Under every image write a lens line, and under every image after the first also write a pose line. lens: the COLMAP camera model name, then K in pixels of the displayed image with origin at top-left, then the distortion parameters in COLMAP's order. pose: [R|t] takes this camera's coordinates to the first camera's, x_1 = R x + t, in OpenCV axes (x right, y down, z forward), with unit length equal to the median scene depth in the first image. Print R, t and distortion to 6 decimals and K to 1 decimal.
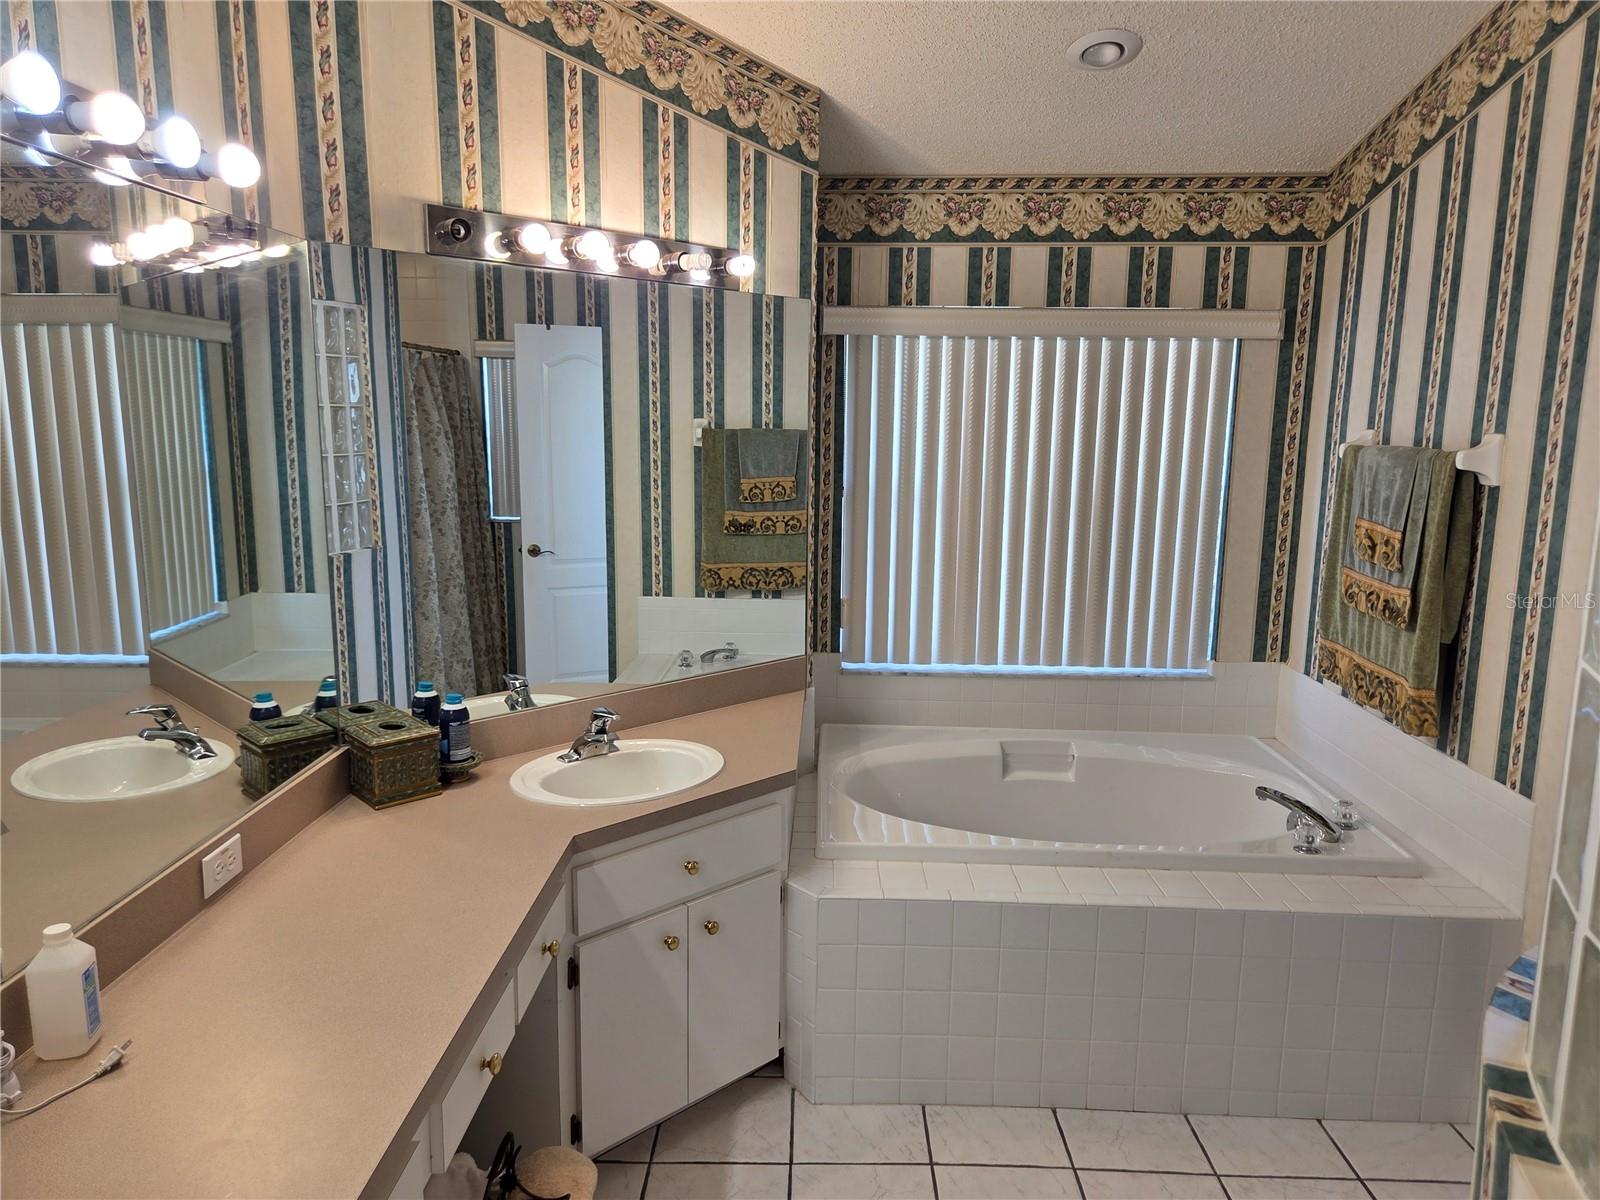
lens RADIAL K [[1091.0, 0, 797.4], [0, 1091.0, 596.8], [0, 0, 1]] dist [0.077962, -0.039685]
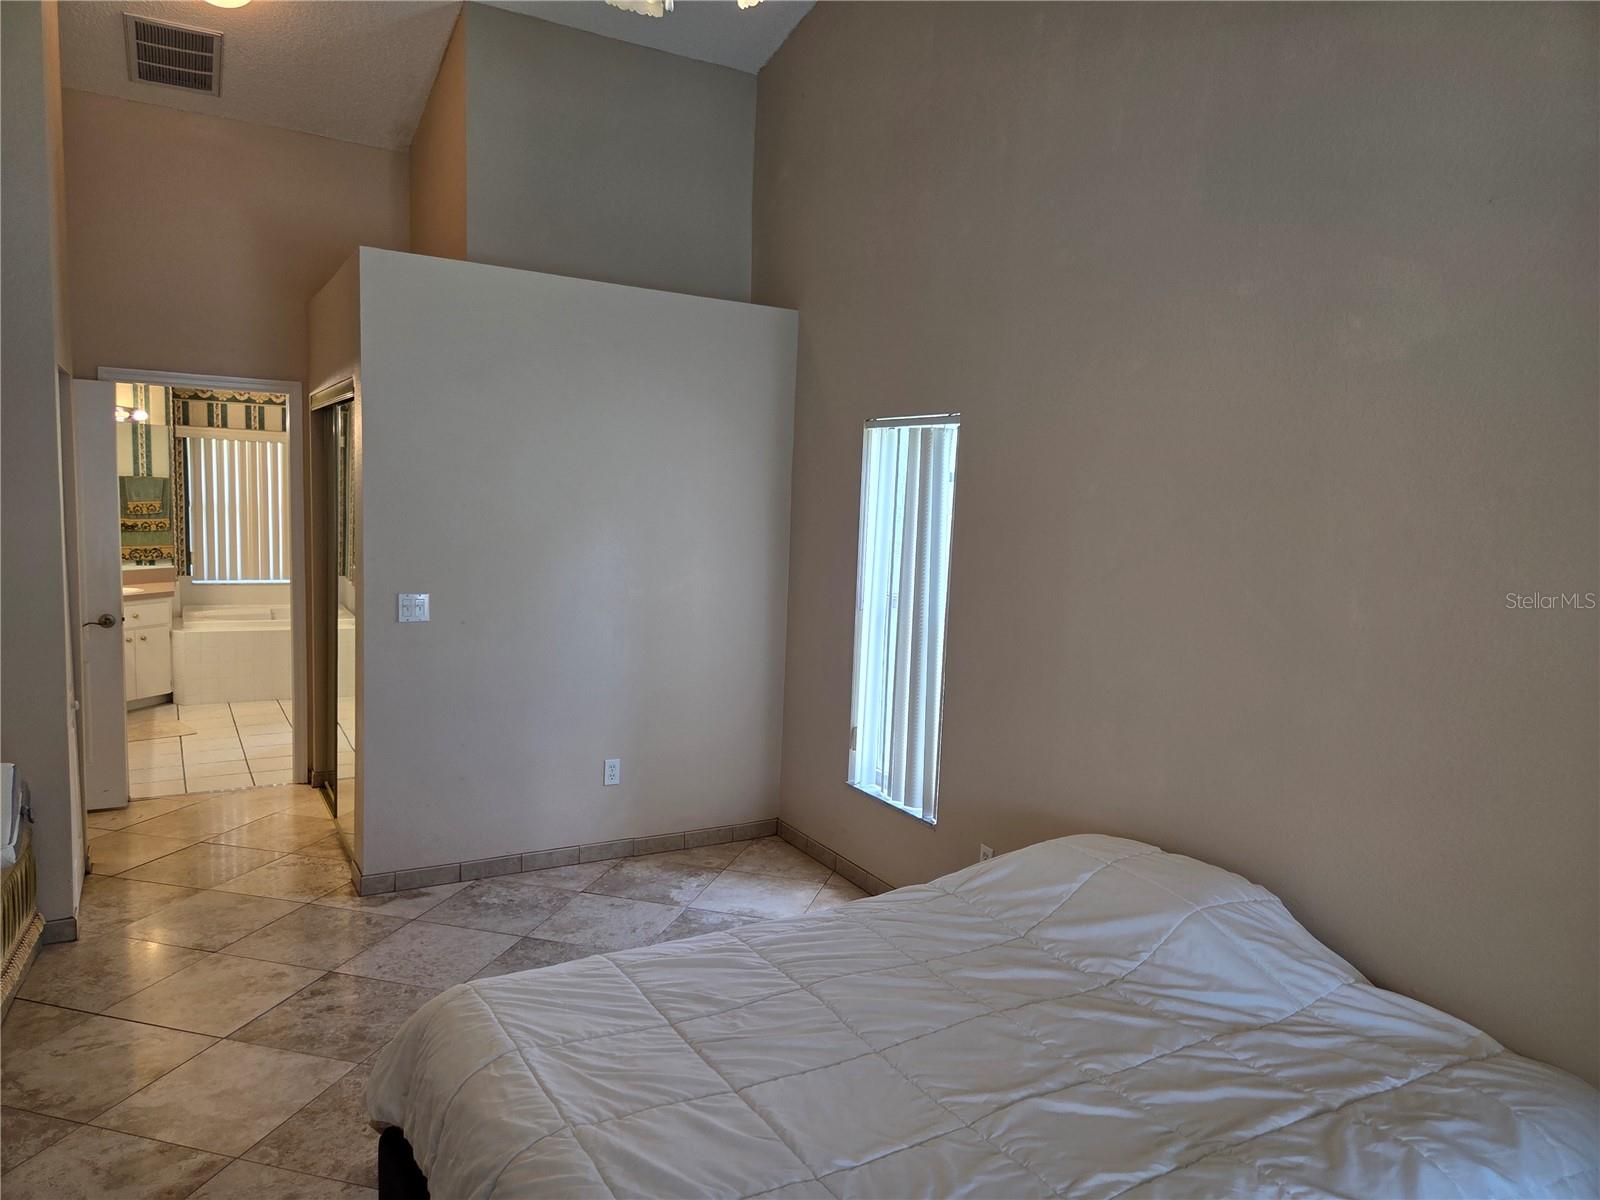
lens RADIAL K [[1091.0, 0, 798.4], [0, 1091.0, 610.9], [0, 0, 1]] dist [0.077962, -0.039685]
pose [[0.858975, -0.033839, 0.510899, -0.063665], [0.057166, 0.997913, -0.030016, 0.279432], [-0.508817, 0.054988, 0.859117, -1.703930]]
